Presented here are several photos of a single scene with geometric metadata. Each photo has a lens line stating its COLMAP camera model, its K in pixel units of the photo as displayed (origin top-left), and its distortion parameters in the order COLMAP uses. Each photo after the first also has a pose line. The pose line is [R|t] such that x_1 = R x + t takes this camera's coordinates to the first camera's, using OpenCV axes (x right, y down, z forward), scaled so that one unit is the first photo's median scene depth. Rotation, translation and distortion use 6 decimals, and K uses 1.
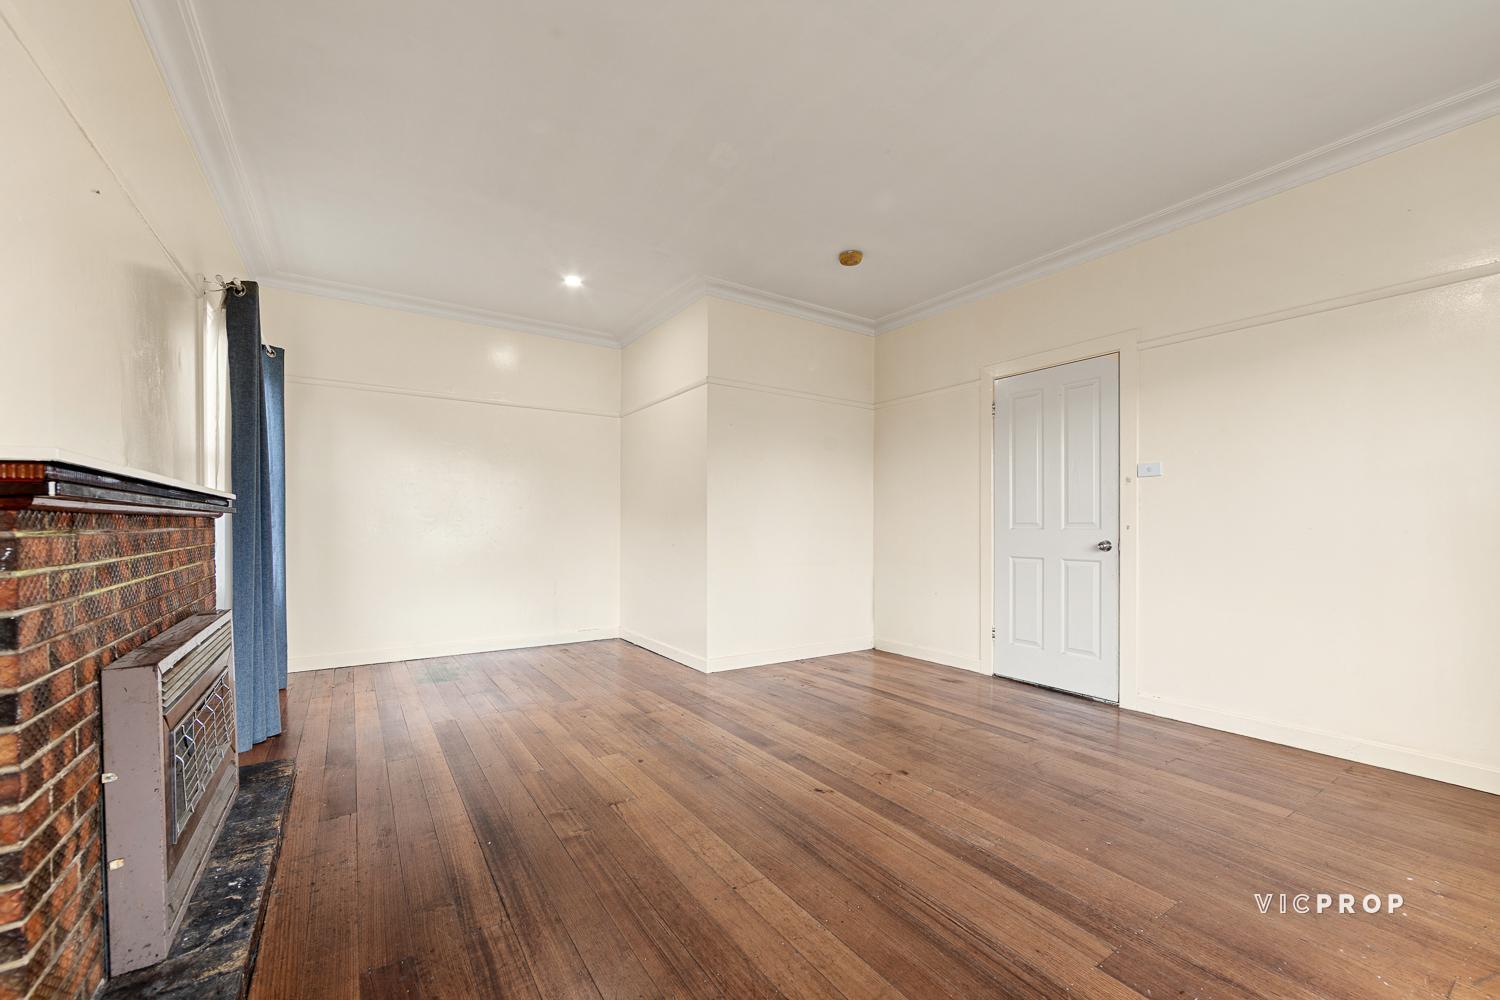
lens RADIAL K [[593.9, 0, 754.0], [0, 593.9, 508.5], [0, 0, 1]] dist [-0.001787, -0.000191]
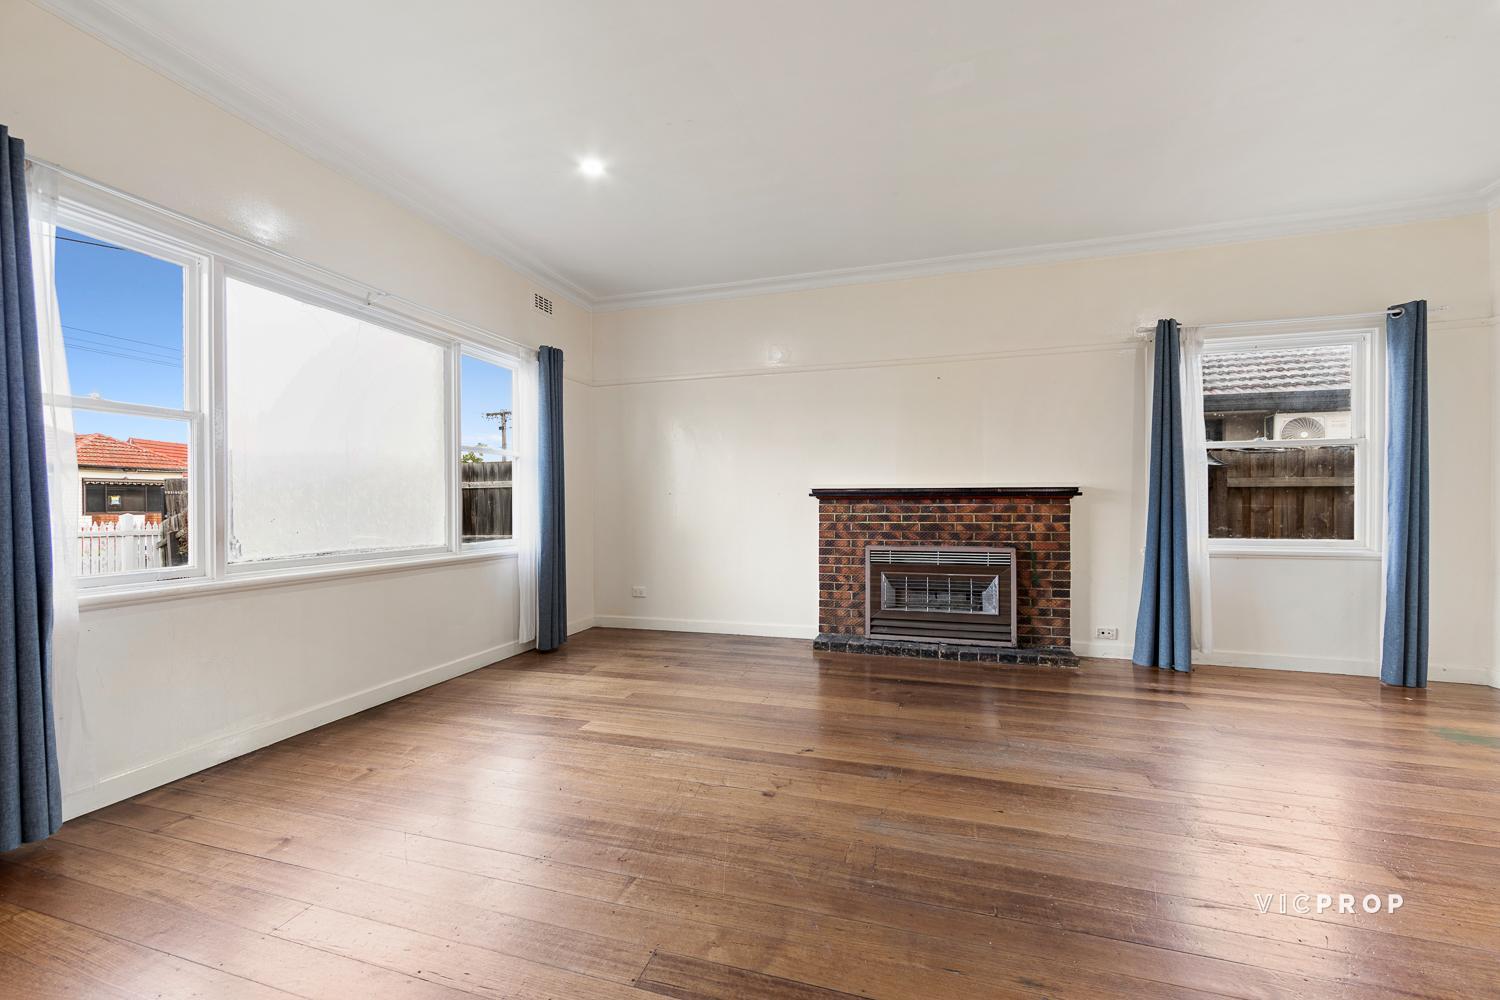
lens RADIAL K [[594.5, 0, 750.0], [0, 594.5, 500.0], [0, 0, 1]] dist [-0.013678, -0.000206]
pose [[-0.773312, 0.001705, -0.634023, 0.637143], [0.019658, 0.999580, -0.021288, 0.030811], [0.633720, -0.028926, -0.773021, 1.298525]]
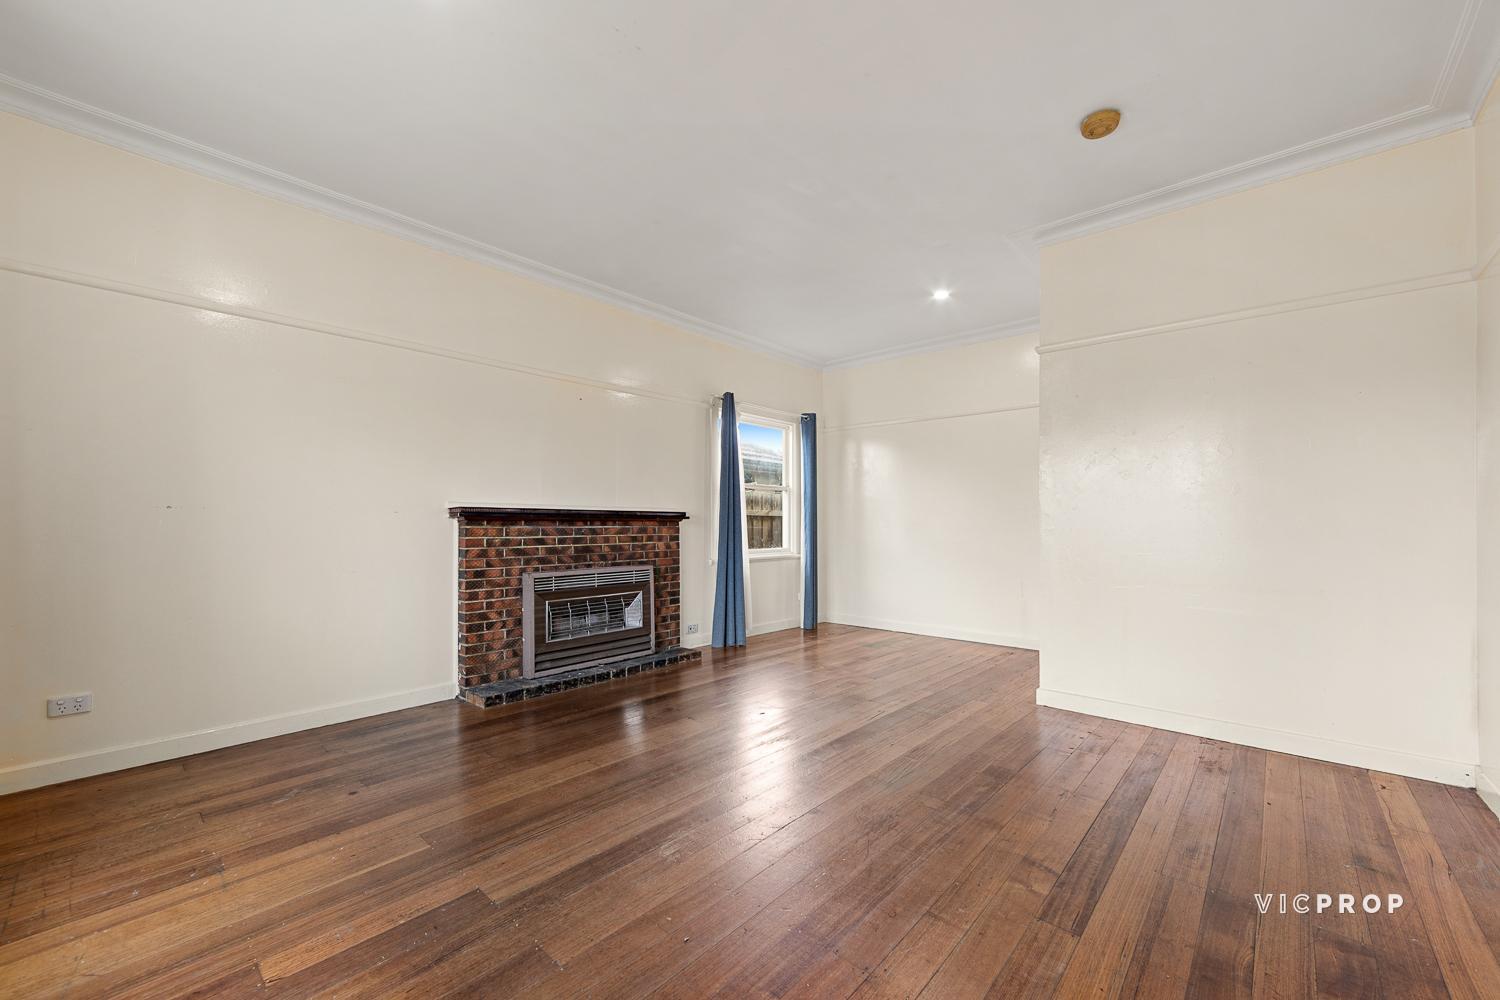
lens RADIAL K [[593.9, 0, 754.0], [0, 593.9, 508.5], [0, 0, 1]] dist [-0.001787, -0.000191]
pose [[0.252943, -0.024243, -0.967178, 0.845740], [0.022827, 0.999557, -0.019085, 0.014141], [0.967212, -0.017250, 0.253384, 0.553192]]
